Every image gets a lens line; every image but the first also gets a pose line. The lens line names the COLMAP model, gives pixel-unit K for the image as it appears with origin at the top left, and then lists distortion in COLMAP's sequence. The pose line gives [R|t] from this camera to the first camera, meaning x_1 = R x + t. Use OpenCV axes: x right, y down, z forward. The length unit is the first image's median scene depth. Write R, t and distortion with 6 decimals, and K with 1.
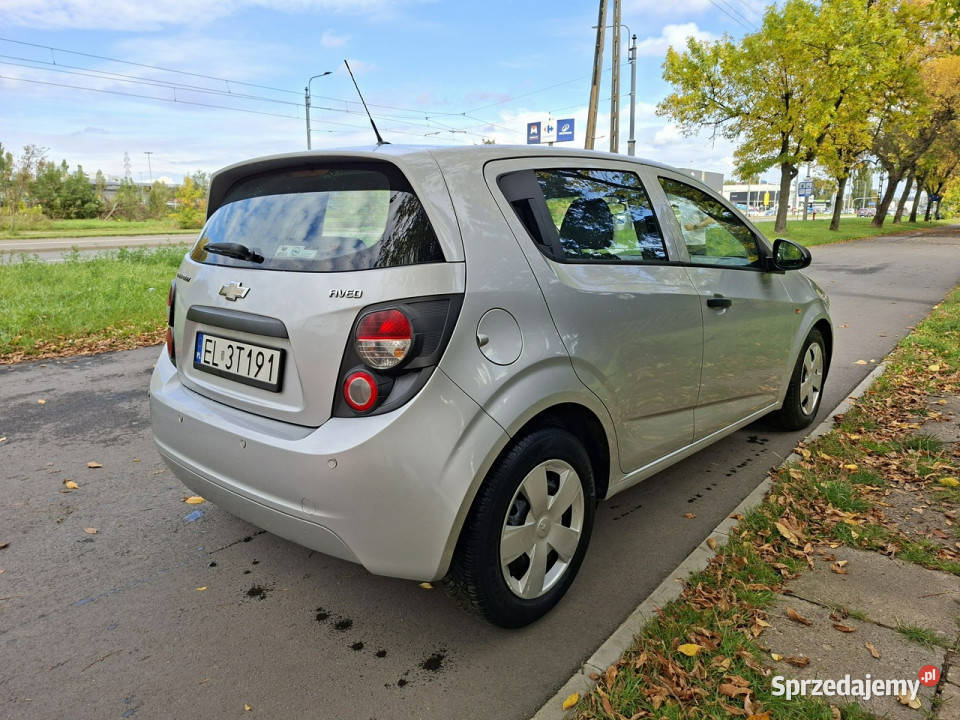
lens RADIAL K [[671.3, 0, 479.7], [0, 671.3, 351.7], [0, 0, 1]] dist [0.090958, -0.018024]
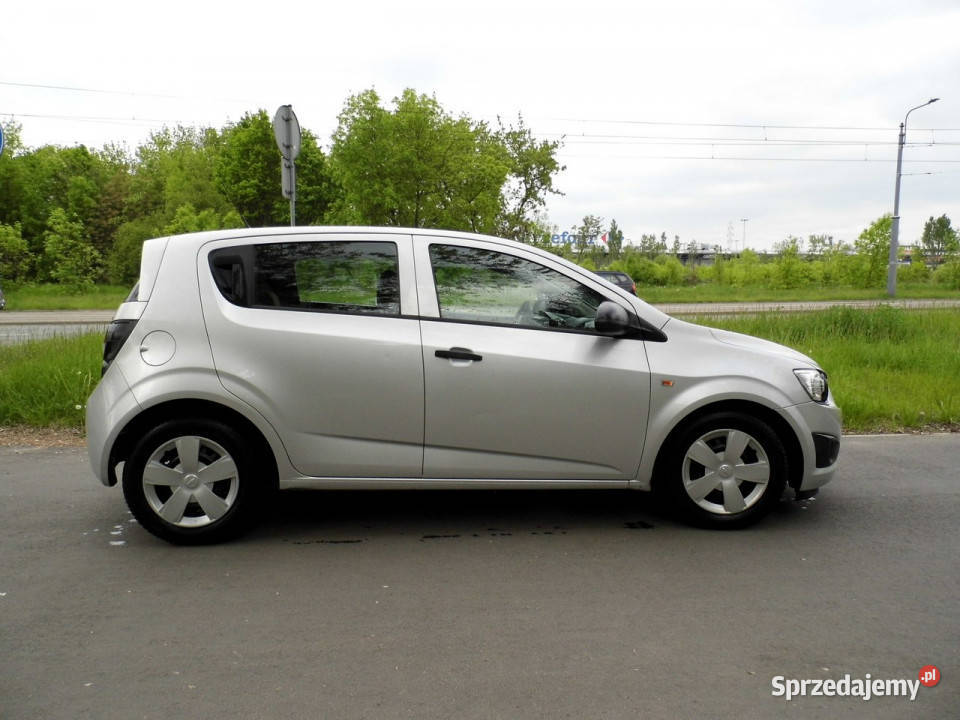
lens RADIAL K [[765.1, 0, 447.6], [0, 765.1, 368.1], [0, 0, 1]] dist [0.039715, 0.005111]
pose [[0.722091, 0.085088, -0.686546, 1.659614], [-0.141719, 0.989555, -0.026414, -0.022561], [0.677127, 0.116370, 0.726607, 0.120120]]
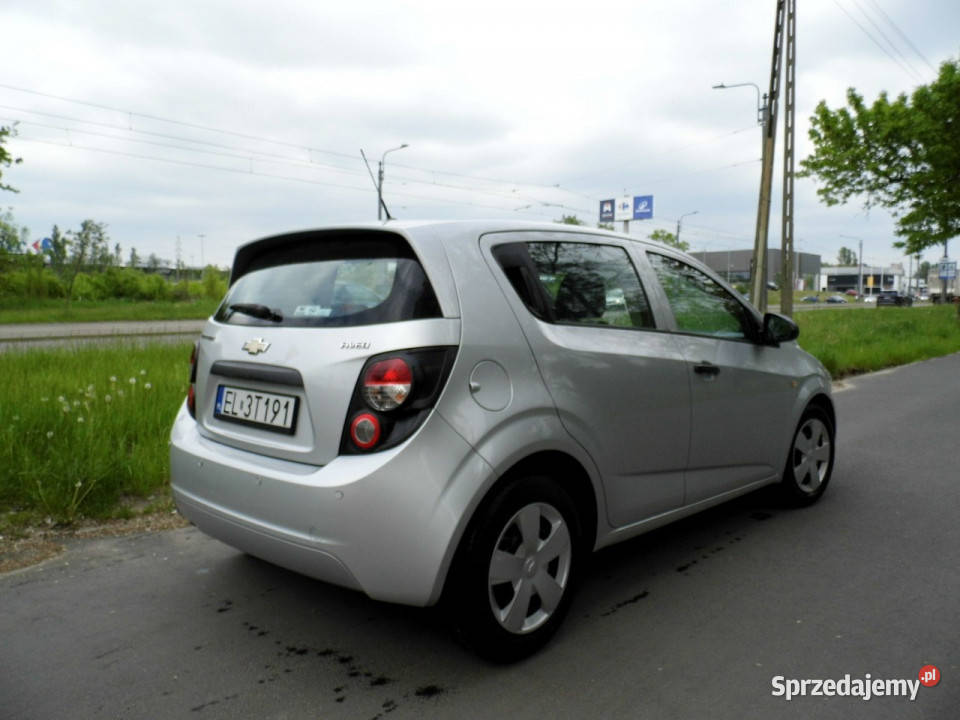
lens RADIAL K [[765.1, 0, 485.8], [0, 765.1, 361.3], [0, 0, 1]] dist [0.039715, 0.005111]
pose [[0.999840, 0.011030, -0.014057, 0.036573], [-0.012579, 0.993250, -0.115309, 0.078036], [0.012690, 0.115468, 0.993230, -0.254672]]
